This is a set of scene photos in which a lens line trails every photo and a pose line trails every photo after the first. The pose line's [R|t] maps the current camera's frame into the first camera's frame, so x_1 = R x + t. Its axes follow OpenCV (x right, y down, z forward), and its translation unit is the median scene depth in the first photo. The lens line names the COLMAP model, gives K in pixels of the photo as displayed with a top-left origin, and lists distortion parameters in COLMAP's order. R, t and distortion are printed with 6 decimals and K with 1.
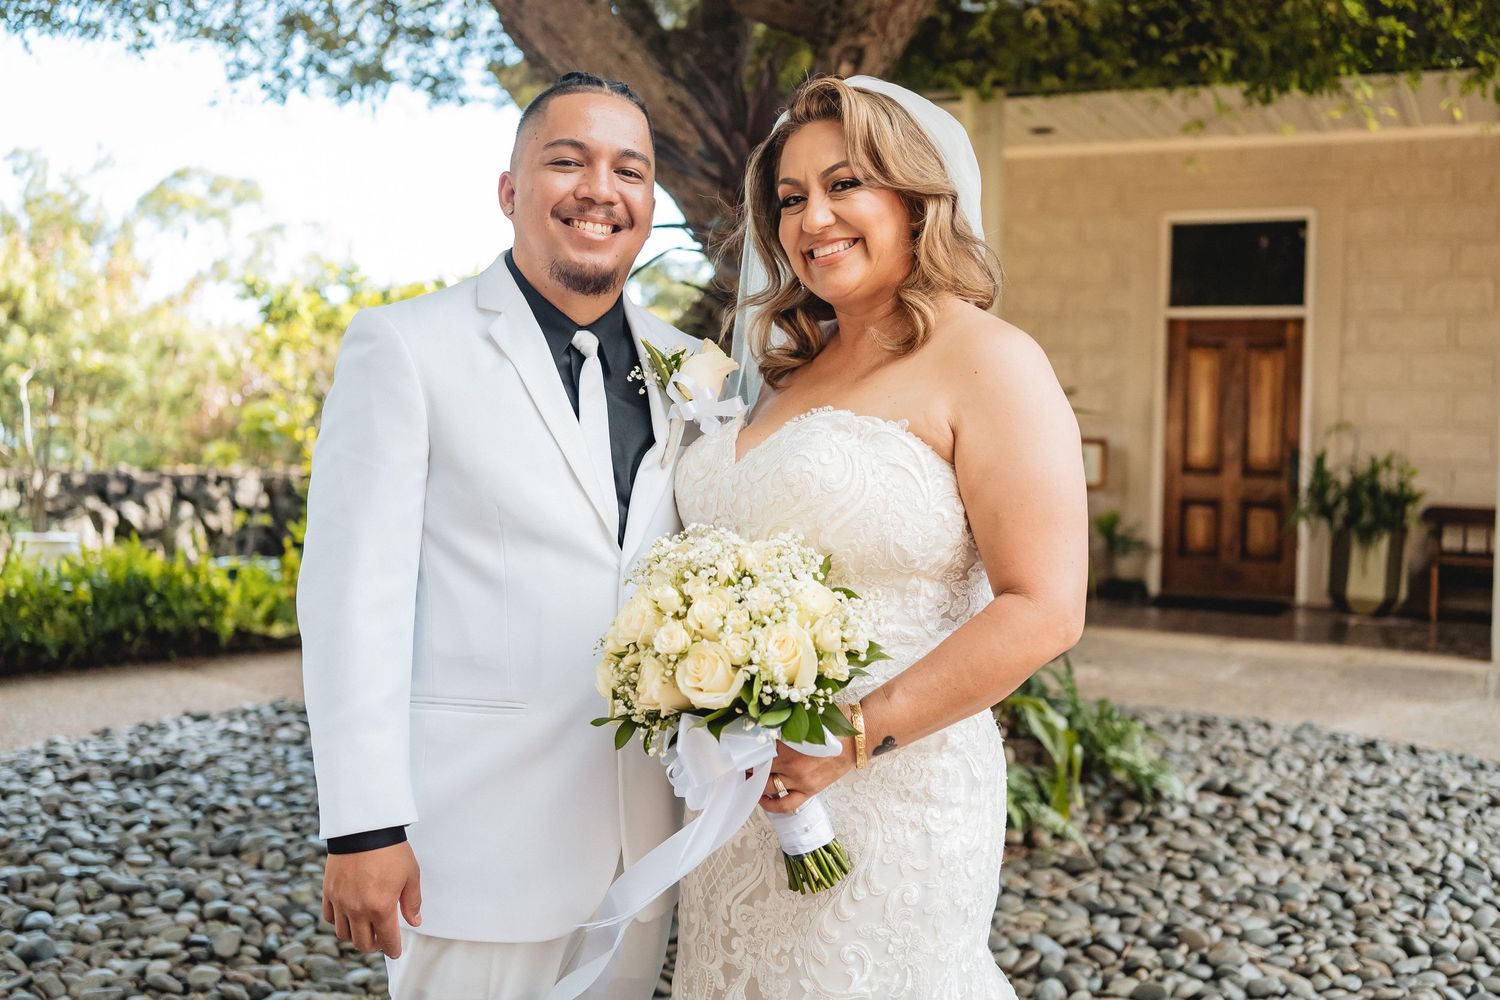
lens RADIAL K [[1644.6, 0, 755.3], [0, 1644.6, 461.1], [0, 0, 1]] dist [0.011054, -0.010521]
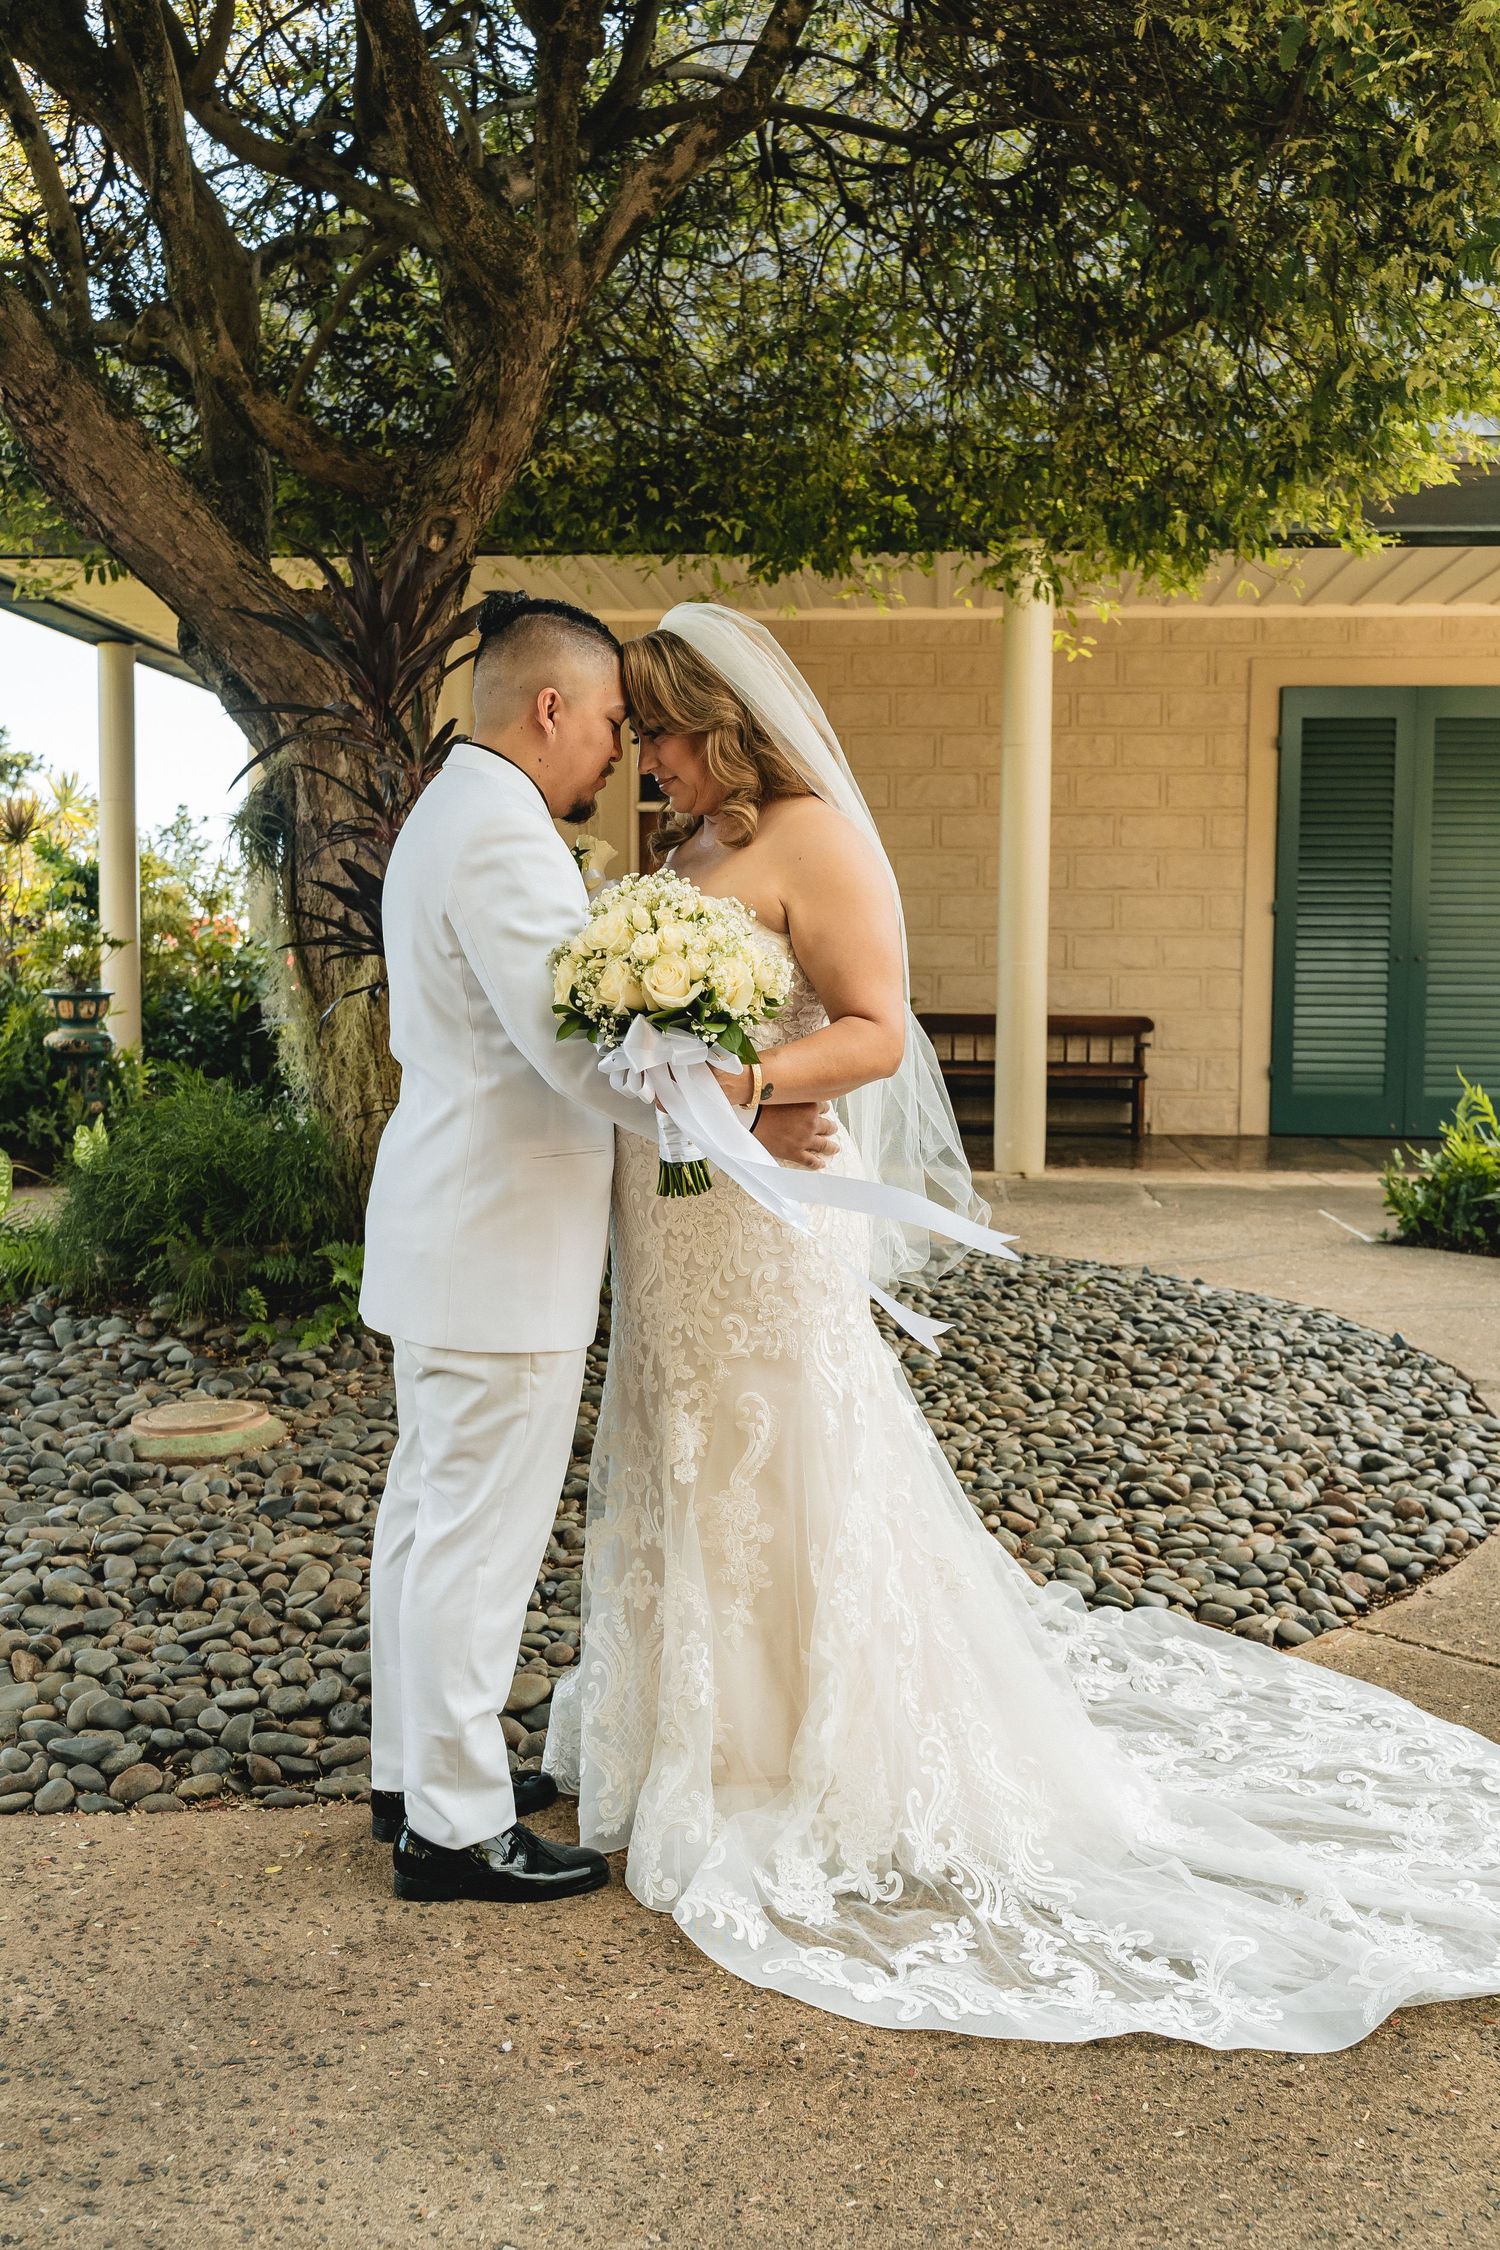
lens RADIAL K [[2036.1, 0, 754.0], [0, 2036.1, 1095.9], [0, 0, 1]] dist [0.019182, 0.001110]
pose [[0.939590, -0.040518, 0.339896, -0.143897], [0.022544, 0.998139, 0.056665, 0.010015], [-0.341559, -0.045580, 0.938754, -0.124332]]
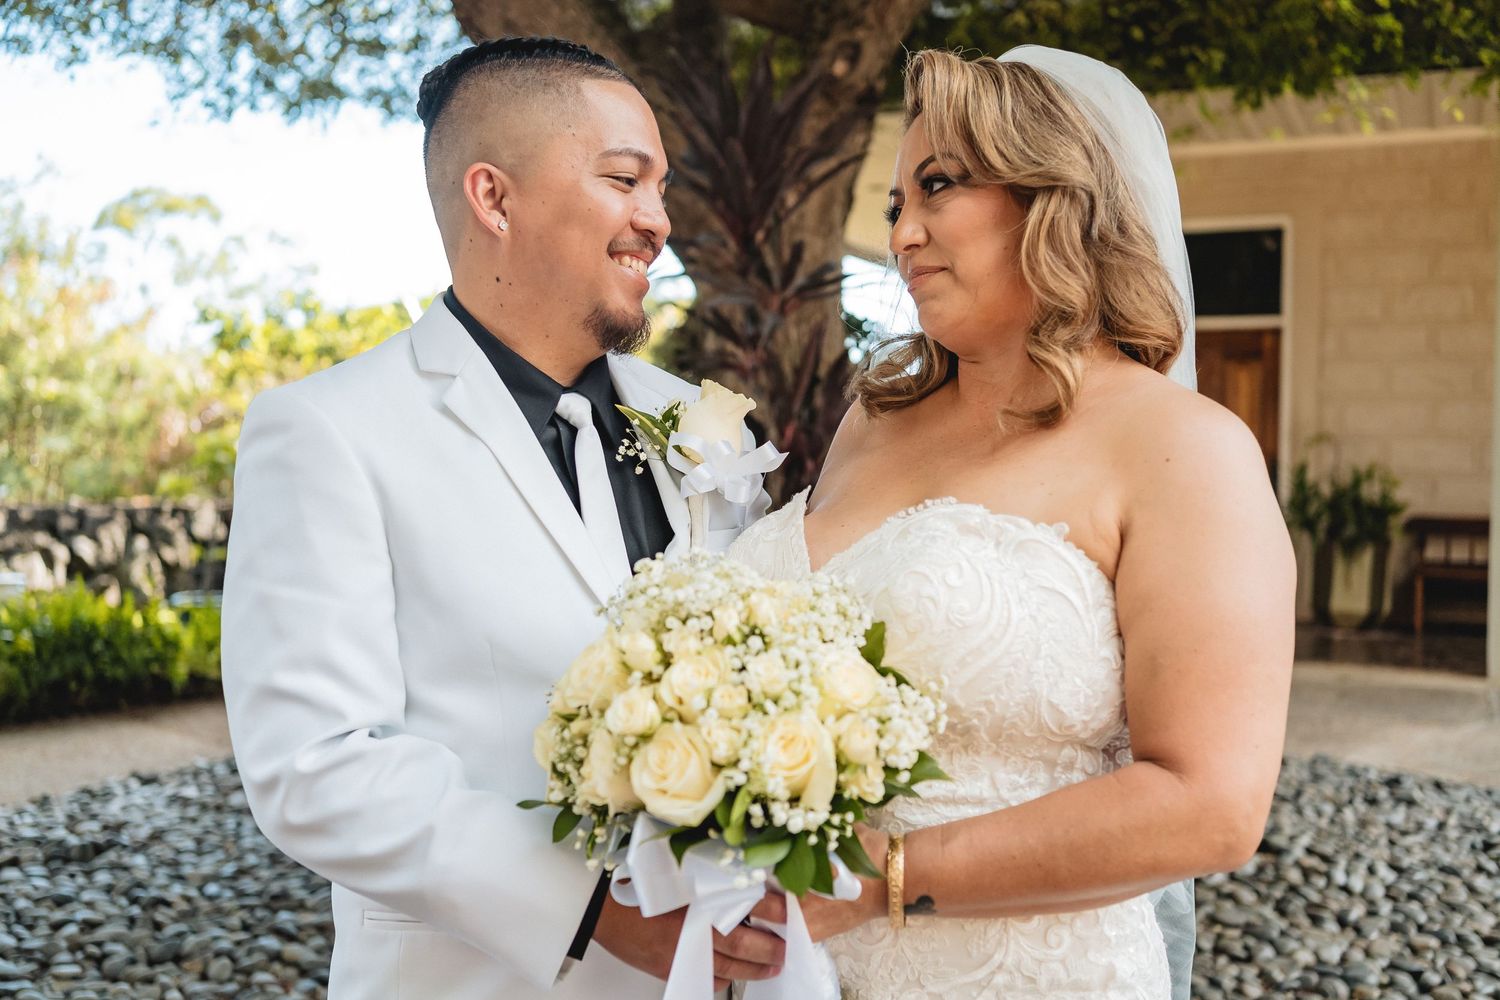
lens RADIAL K [[1604.6, 0, 751.3], [0, 1604.6, 494.0], [0, 0, 1]] dist [0.004087, 0.004632]
pose [[0.999550, -0.018407, 0.023691, -0.015553], [0.018082, 0.999740, 0.013890, -0.012838], [-0.023940, -0.013456, 0.999623, 0.090861]]
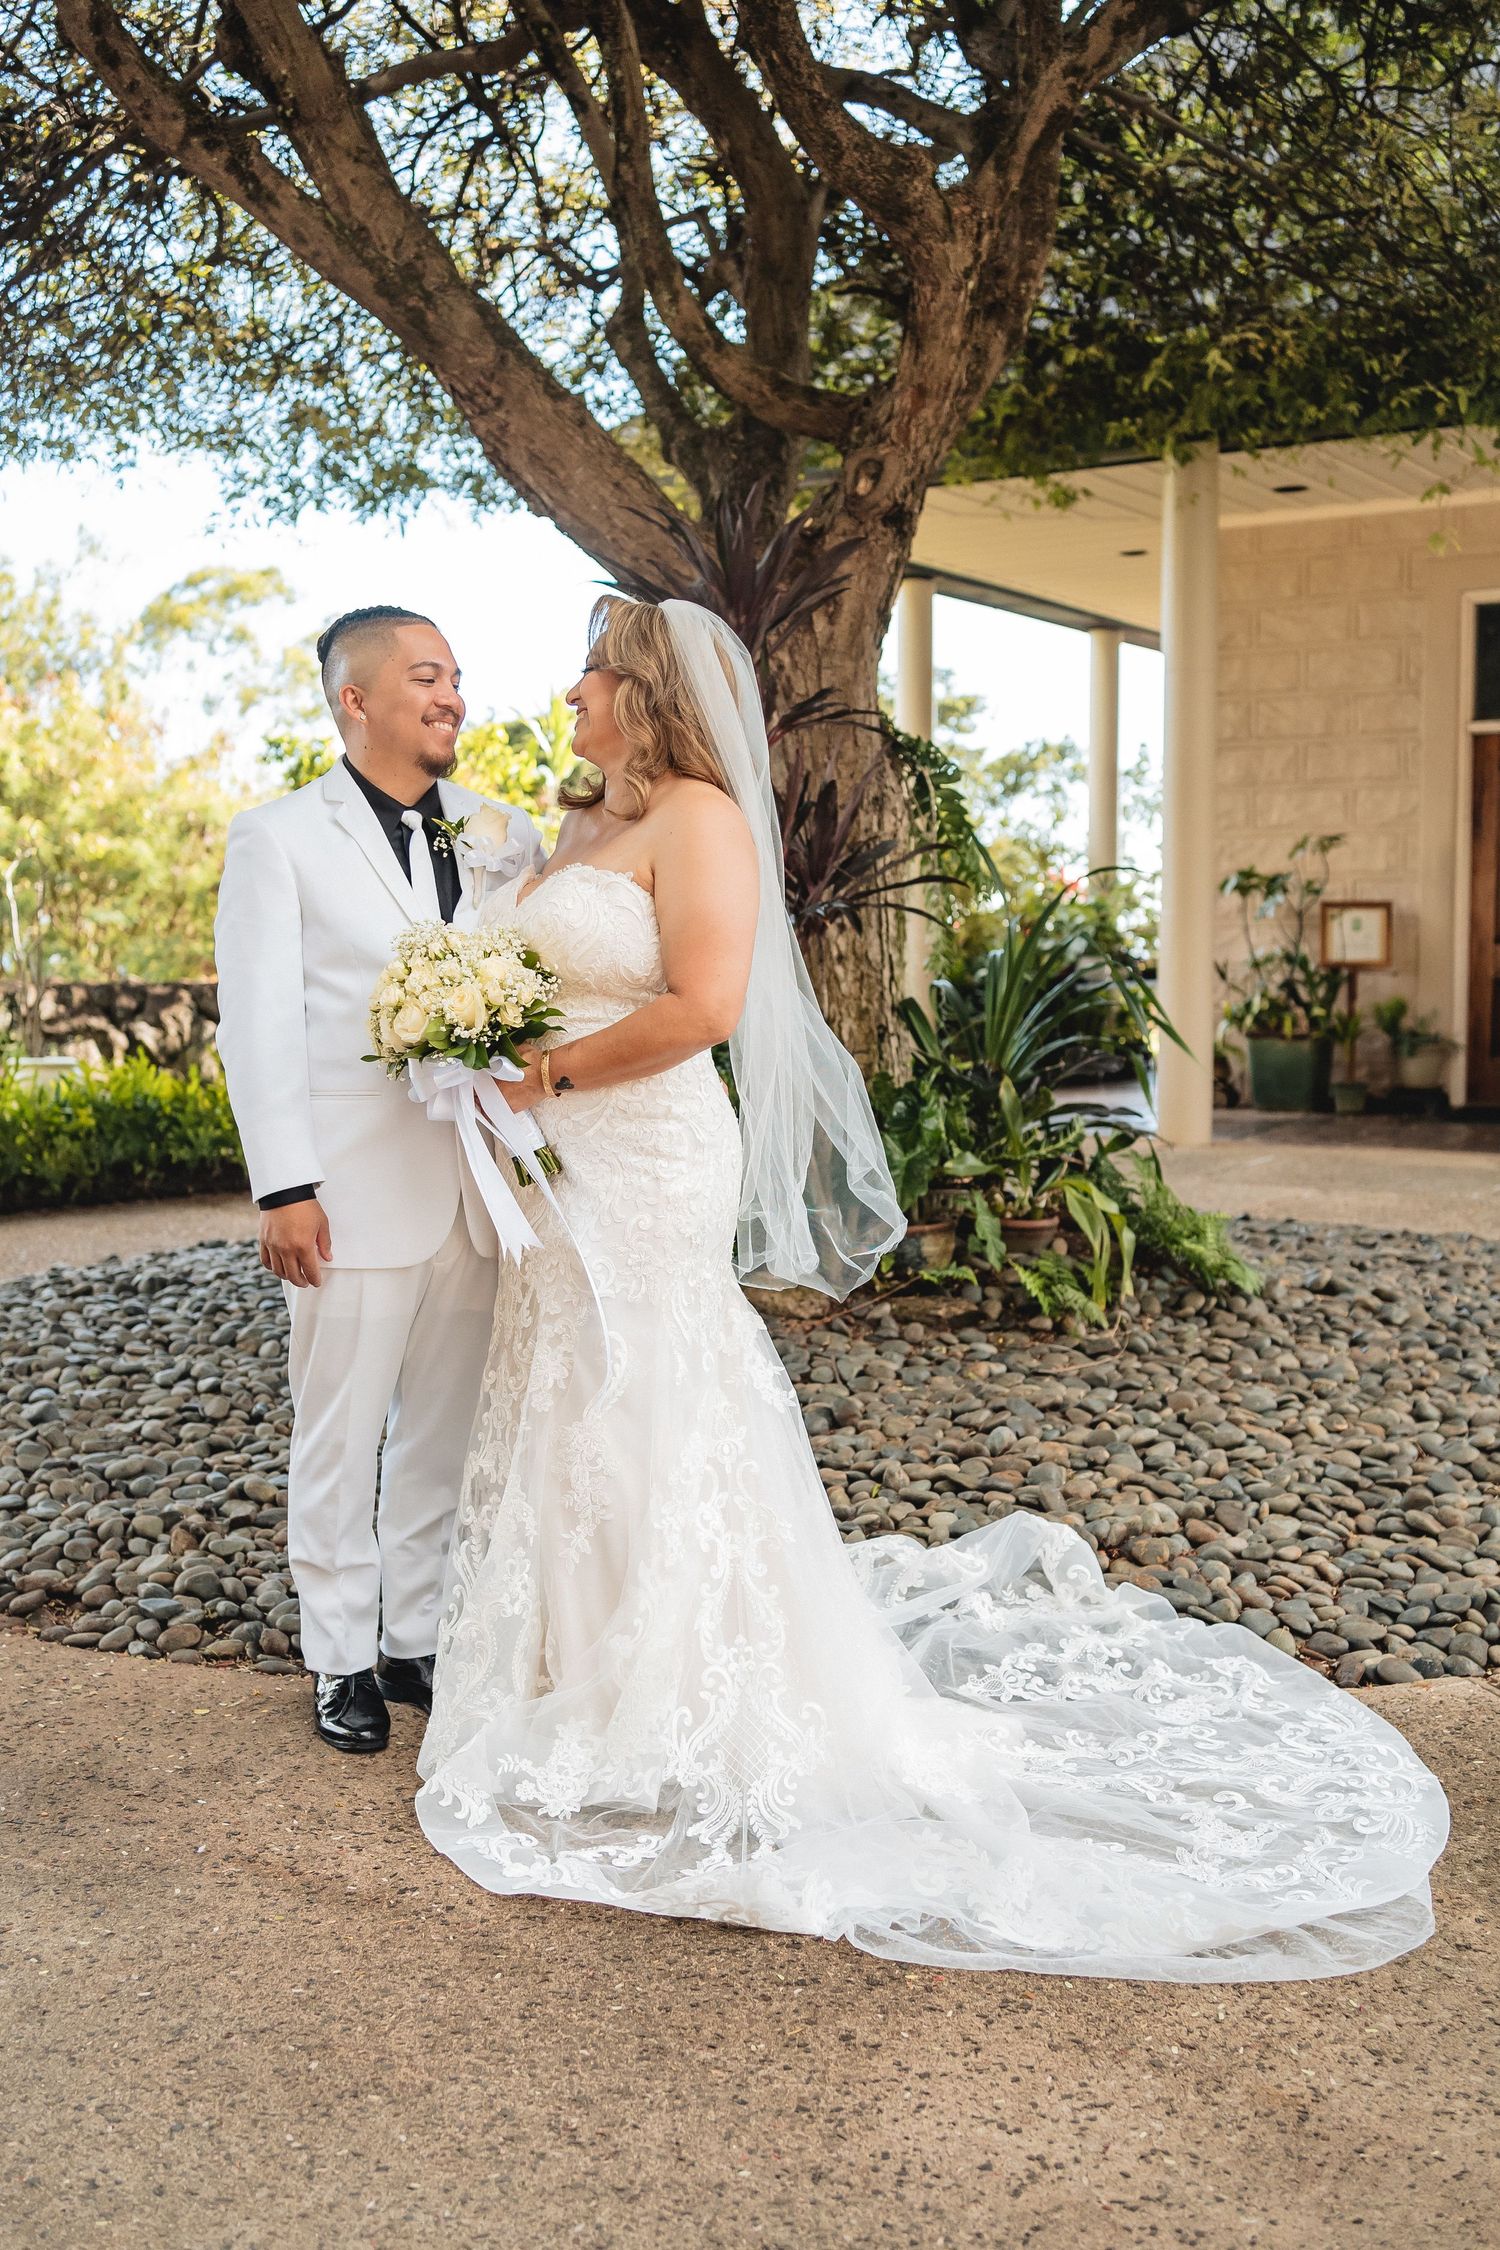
lens RADIAL K [[2406.9, 0, 745.3], [0, 2406.9, 1125.0], [0, 0, 1]] dist [0.004087, 0.004632]
pose [[0.991644, -0.022461, -0.127030, 0.118724], [0.030868, 0.997433, 0.064606, 0.016803], [0.125253, -0.067988, 0.989793, -0.256451]]
